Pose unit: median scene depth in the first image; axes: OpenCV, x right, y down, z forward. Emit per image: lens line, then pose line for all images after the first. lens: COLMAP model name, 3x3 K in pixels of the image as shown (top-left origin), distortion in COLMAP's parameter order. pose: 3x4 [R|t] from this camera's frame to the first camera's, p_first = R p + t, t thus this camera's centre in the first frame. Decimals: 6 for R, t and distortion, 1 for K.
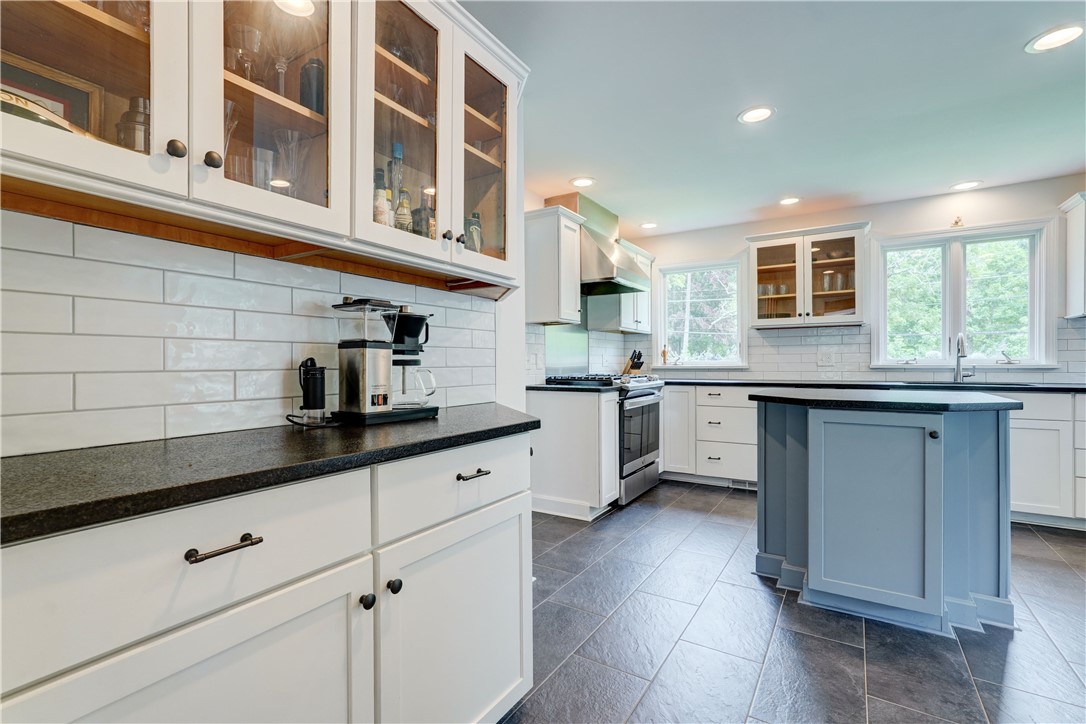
lens RADIAL K [[502.3, 0, 548.0], [0, 502.3, 361.2], [0, 0, 1]] dist [-0.016802, 0.008498]
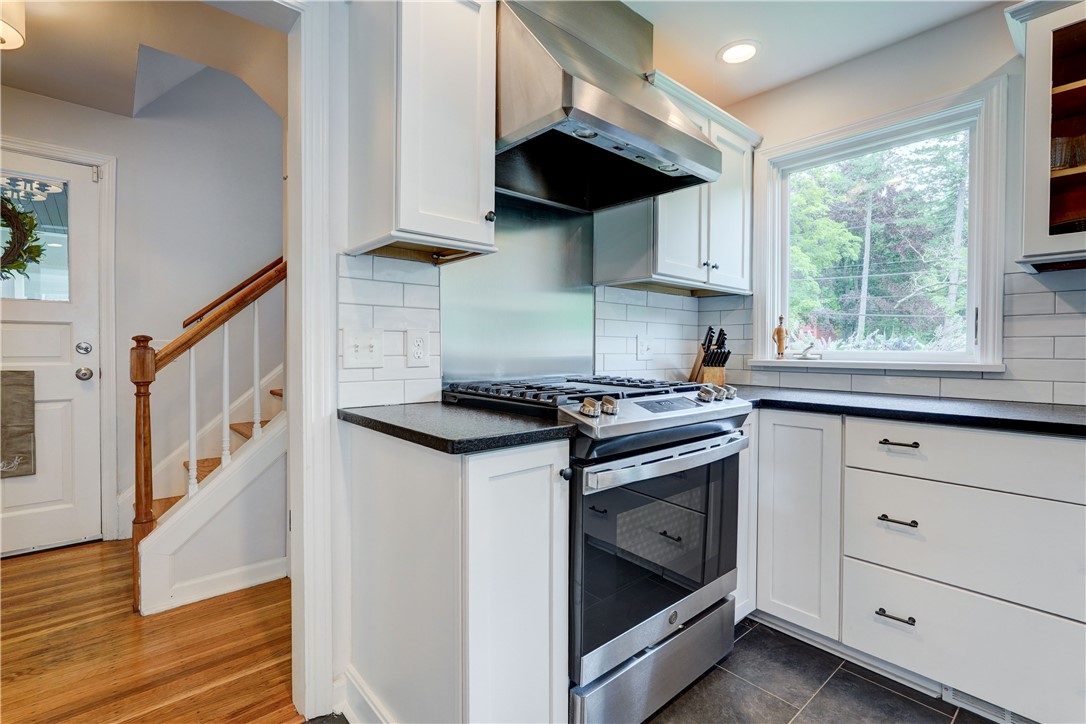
lens RADIAL K [[502.3, 0, 543.1], [0, 502.3, 354.7], [0, 0, 1]] dist [-0.016802, 0.008498]
pose [[0.954574, 0.015973, -0.297547, 0.195768], [-0.011960, 0.999811, 0.015301, -0.001444], [0.297735, -0.011047, 0.954585, 0.589793]]
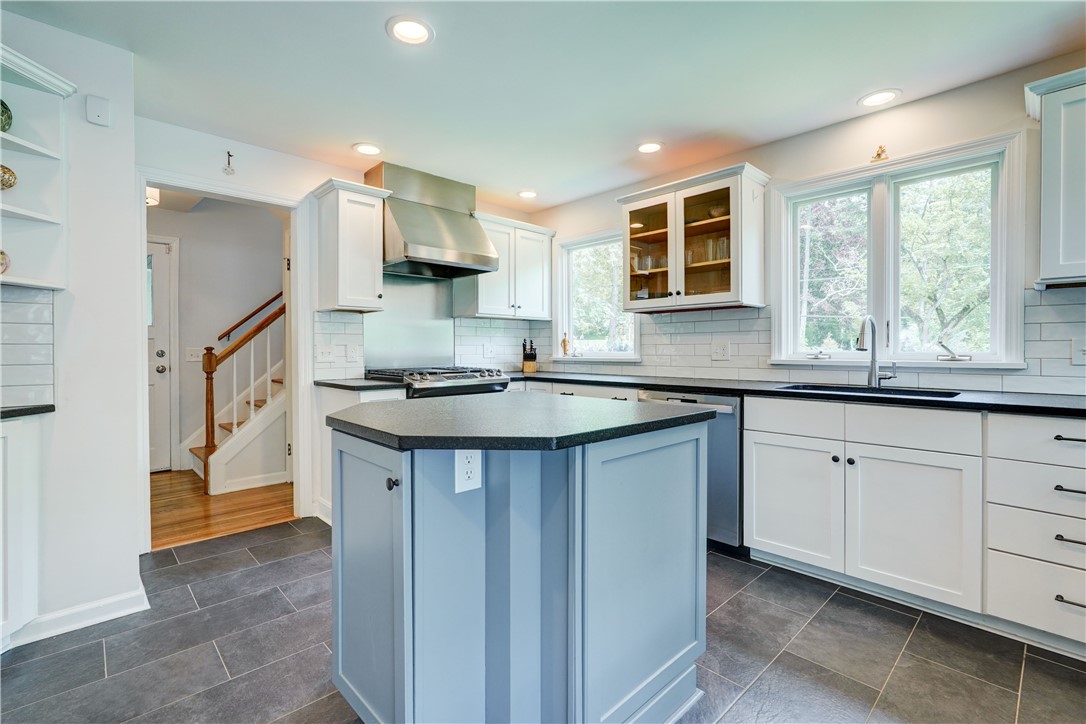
lens RADIAL K [[502.3, 0, 550.3], [0, 502.3, 349.7], [0, 0, 1]] dist [-0.016802, 0.008498]
pose [[0.965904, 0.004547, -0.258859, 0.529334], [-0.003022, 0.999976, 0.006287, -0.011083], [0.258881, -0.005290, 0.965895, 0.202942]]
